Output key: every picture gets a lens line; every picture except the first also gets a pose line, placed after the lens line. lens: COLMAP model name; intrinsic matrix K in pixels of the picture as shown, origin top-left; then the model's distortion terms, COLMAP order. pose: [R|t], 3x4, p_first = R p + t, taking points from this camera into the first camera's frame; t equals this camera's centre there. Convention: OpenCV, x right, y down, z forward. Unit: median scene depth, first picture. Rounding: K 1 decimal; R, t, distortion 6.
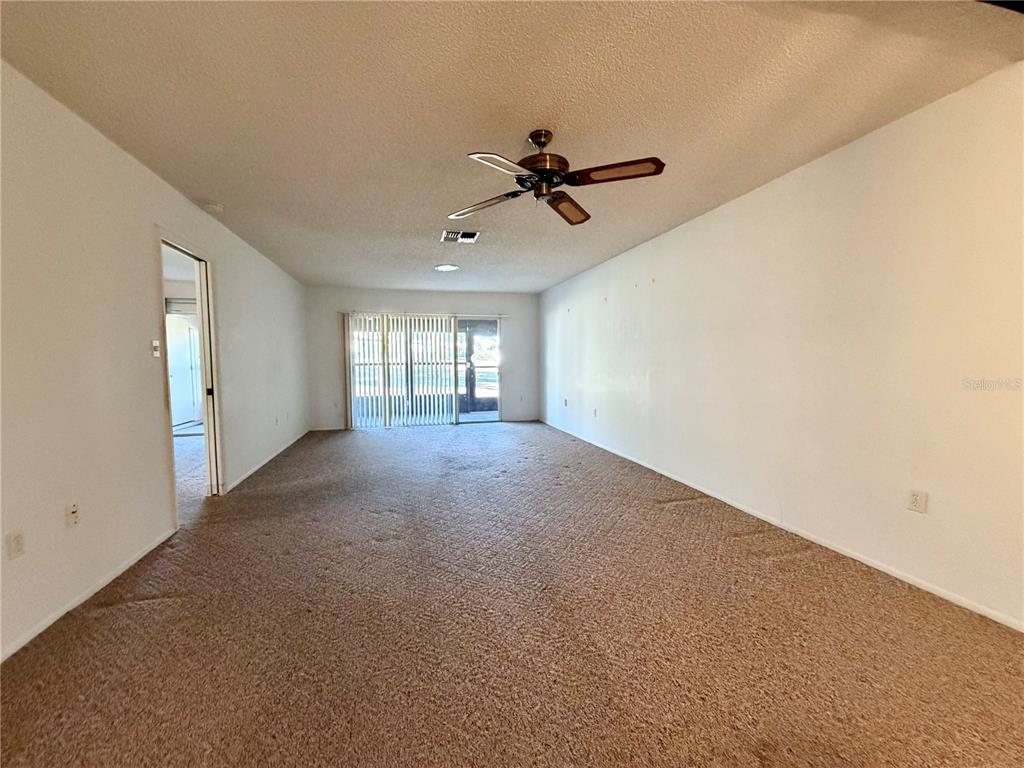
lens RADIAL K [[407.7, 0, 507.6], [0, 407.7, 381.1], [0, 0, 1]] dist [0.001419, -0.000765]
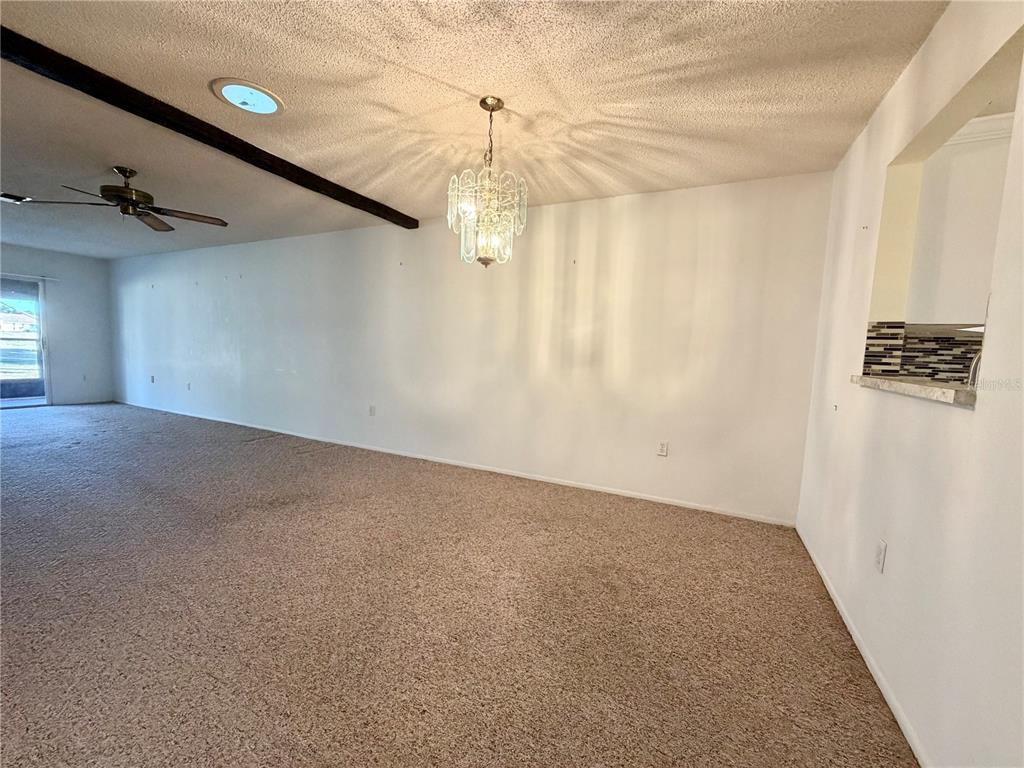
lens RADIAL K [[407.7, 0, 509.3], [0, 407.7, 386.8], [0, 0, 1]] dist [0.001419, -0.000765]
pose [[0.646551, -0.036571, 0.761994, -0.080781], [-0.003561, 0.998695, 0.050952, 0.027491], [-0.762863, -0.035656, 0.645577, -0.464490]]
